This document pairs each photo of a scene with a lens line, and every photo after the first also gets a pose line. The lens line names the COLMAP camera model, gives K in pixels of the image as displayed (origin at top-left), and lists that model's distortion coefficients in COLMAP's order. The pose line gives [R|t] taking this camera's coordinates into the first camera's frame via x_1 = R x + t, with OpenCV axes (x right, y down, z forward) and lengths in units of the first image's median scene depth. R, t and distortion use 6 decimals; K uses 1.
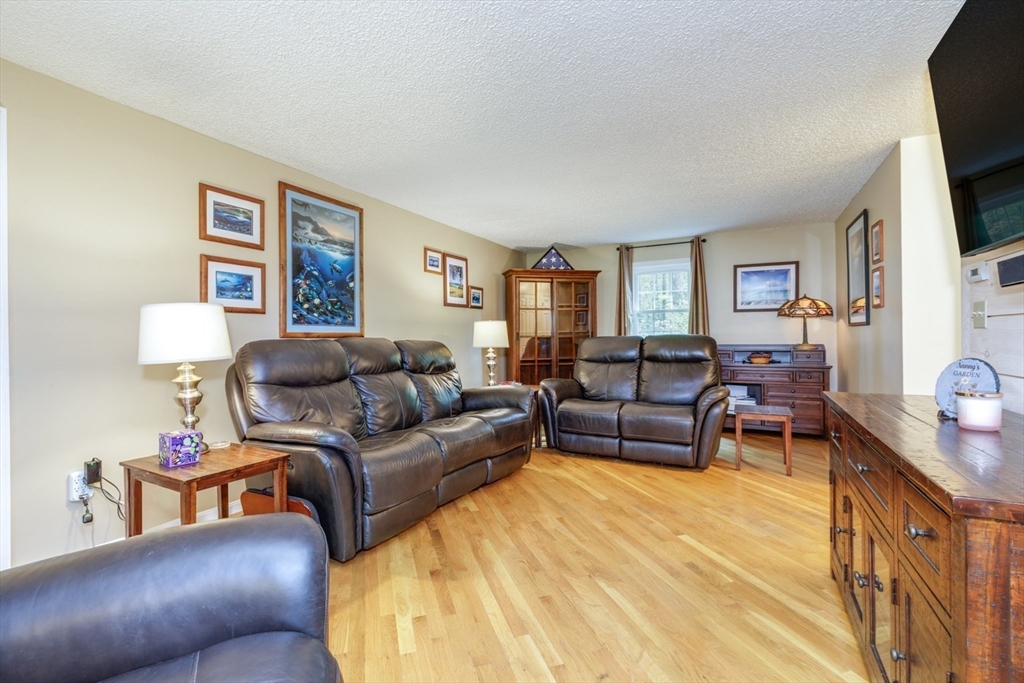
lens RADIAL K [[458.6, 0, 507.0], [0, 458.6, 346.2], [0, 0, 1]] dist [0.000727, -0.000431]
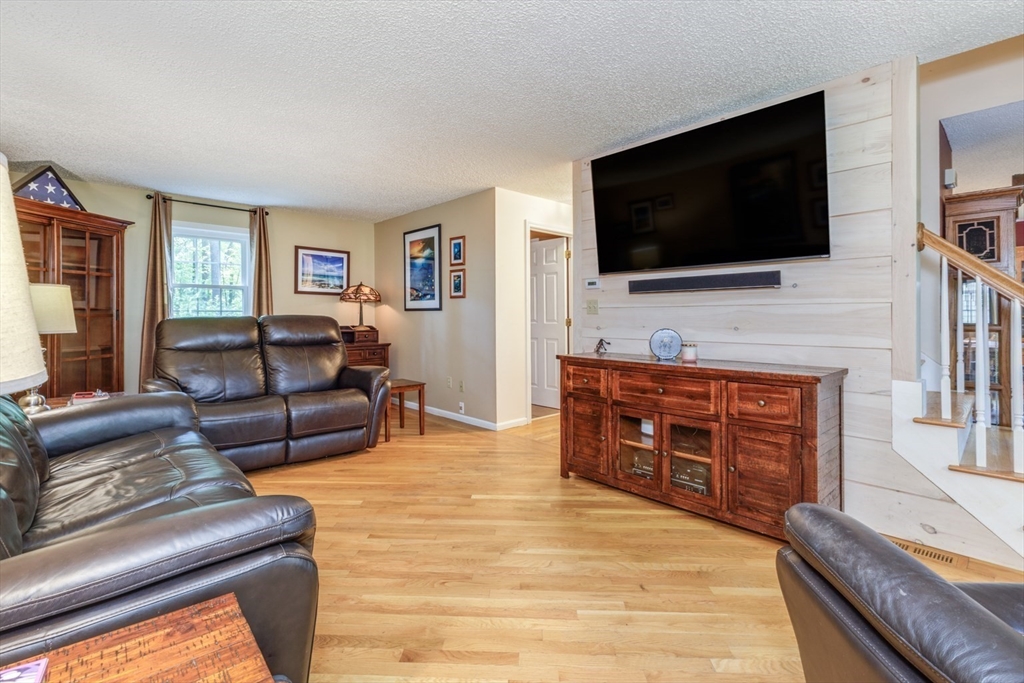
lens RADIAL K [[466.3, 0, 512.1], [0, 466.3, 323.3], [0, 0, 1]] dist [-0.000253, -0.000220]
pose [[0.339158, 0.001248, 0.940729, -0.301280], [0.012356, 0.999907, -0.005781, 0.000834], [-0.940648, 0.013584, 0.339111, 0.242404]]
